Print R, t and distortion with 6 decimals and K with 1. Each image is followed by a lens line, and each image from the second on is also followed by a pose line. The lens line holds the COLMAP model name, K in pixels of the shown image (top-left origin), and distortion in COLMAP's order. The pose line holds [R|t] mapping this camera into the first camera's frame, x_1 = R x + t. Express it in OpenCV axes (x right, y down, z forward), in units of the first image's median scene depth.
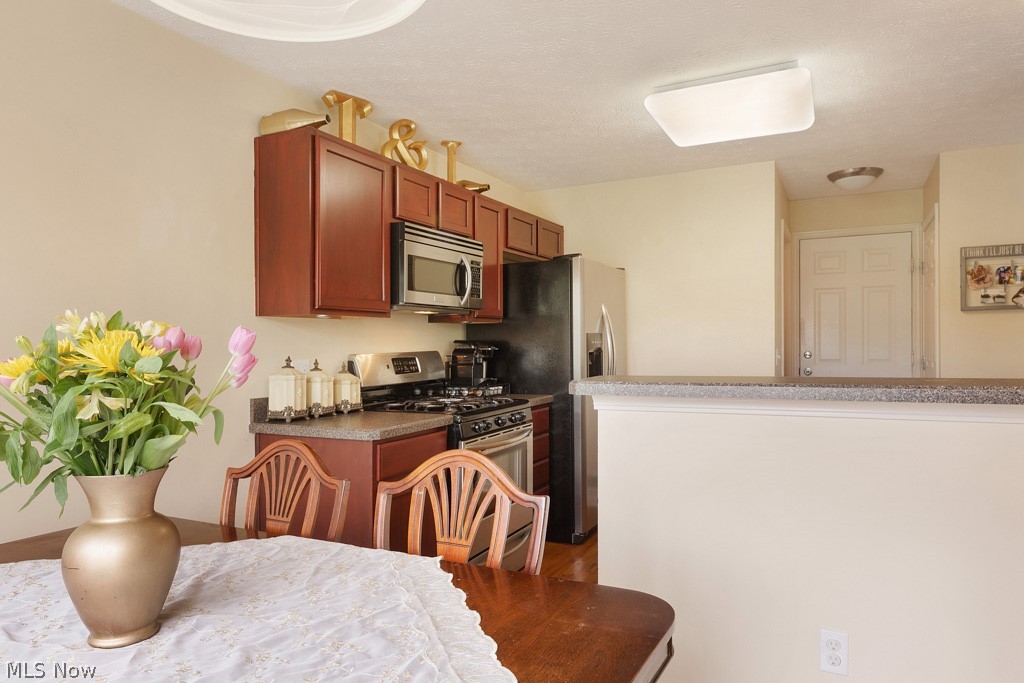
lens RADIAL K [[660.2, 0, 512.0], [0, 660.2, 341.5], [0, 0, 1]] dist [0.000618, 0.000046]
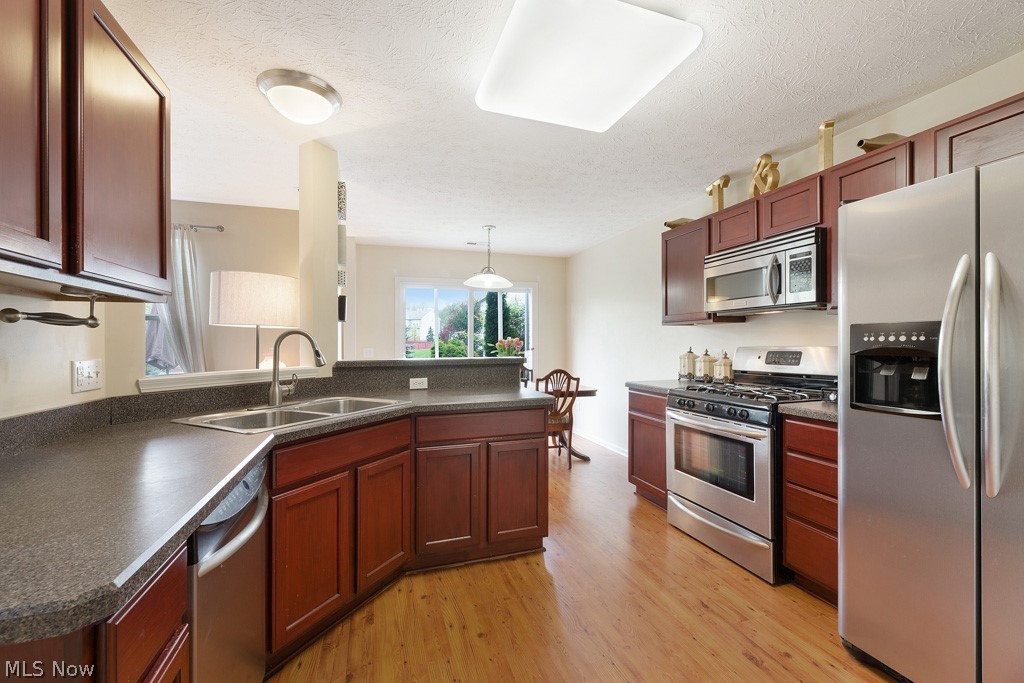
lens RADIAL K [[409.5, 0, 512.0], [0, 409.5, 341.5], [0, 0, 1]] dist [0.000919, 0.000045]
pose [[-0.704217, 0.010078, -0.709913, 0.701881], [0.010359, 0.999939, 0.003920, -0.000773], [0.709909, -0.004594, -0.704278, 1.199874]]
